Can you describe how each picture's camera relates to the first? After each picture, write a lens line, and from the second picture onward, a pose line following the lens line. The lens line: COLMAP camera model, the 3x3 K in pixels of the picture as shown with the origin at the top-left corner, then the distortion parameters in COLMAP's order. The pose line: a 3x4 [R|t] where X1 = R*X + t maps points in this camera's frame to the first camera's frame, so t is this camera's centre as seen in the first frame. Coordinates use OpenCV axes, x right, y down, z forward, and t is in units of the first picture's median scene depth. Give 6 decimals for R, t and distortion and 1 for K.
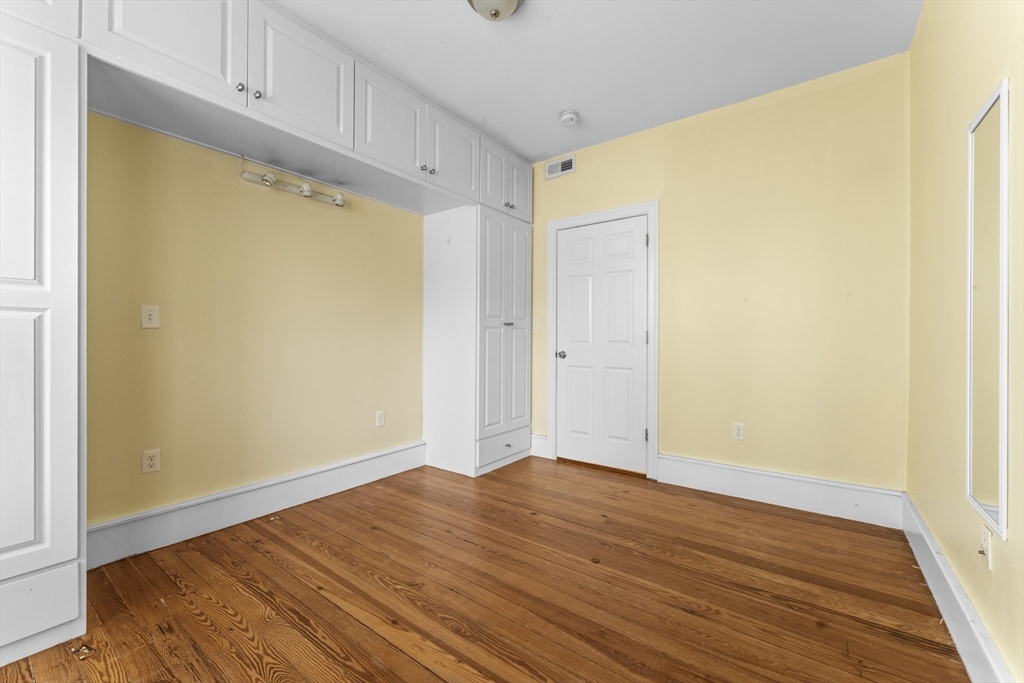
lens RADIAL K [[415.9, 0, 512.0], [0, 415.9, 341.5], [0, 0, 1]] dist [0.000945, -0.000461]
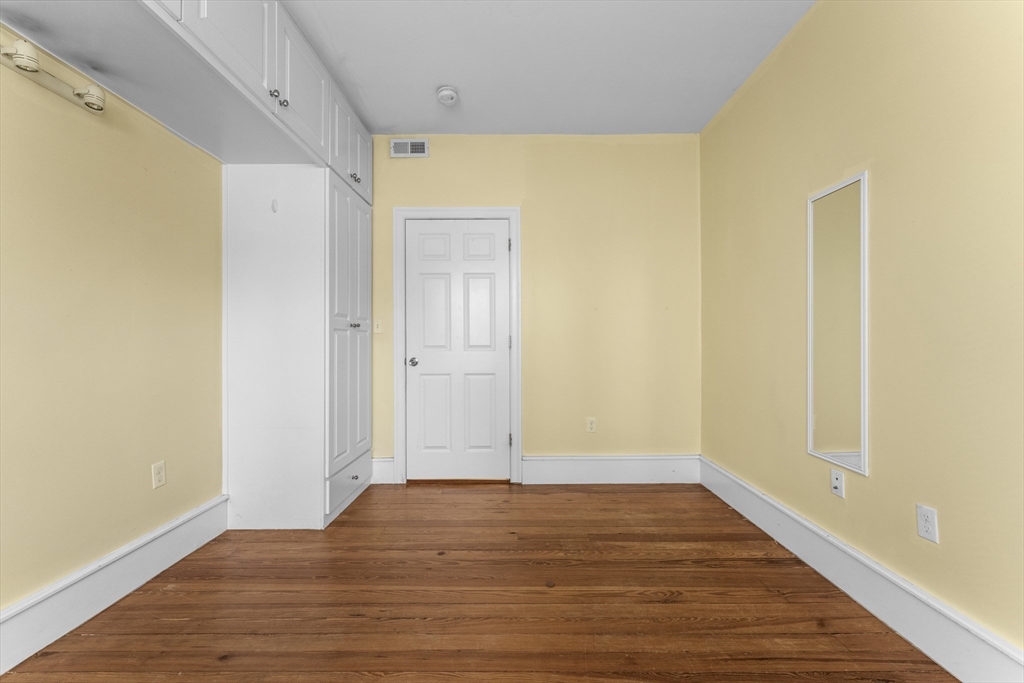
lens RADIAL K [[415.9, 0, 512.0], [0, 415.9, 341.5], [0, 0, 1]] dist [0.000945, -0.000461]
pose [[0.804206, -0.000733, 0.594350, -0.307748], [0.007076, 0.999940, -0.008341, -0.002375], [-0.594308, 0.010914, 0.804163, 0.225971]]
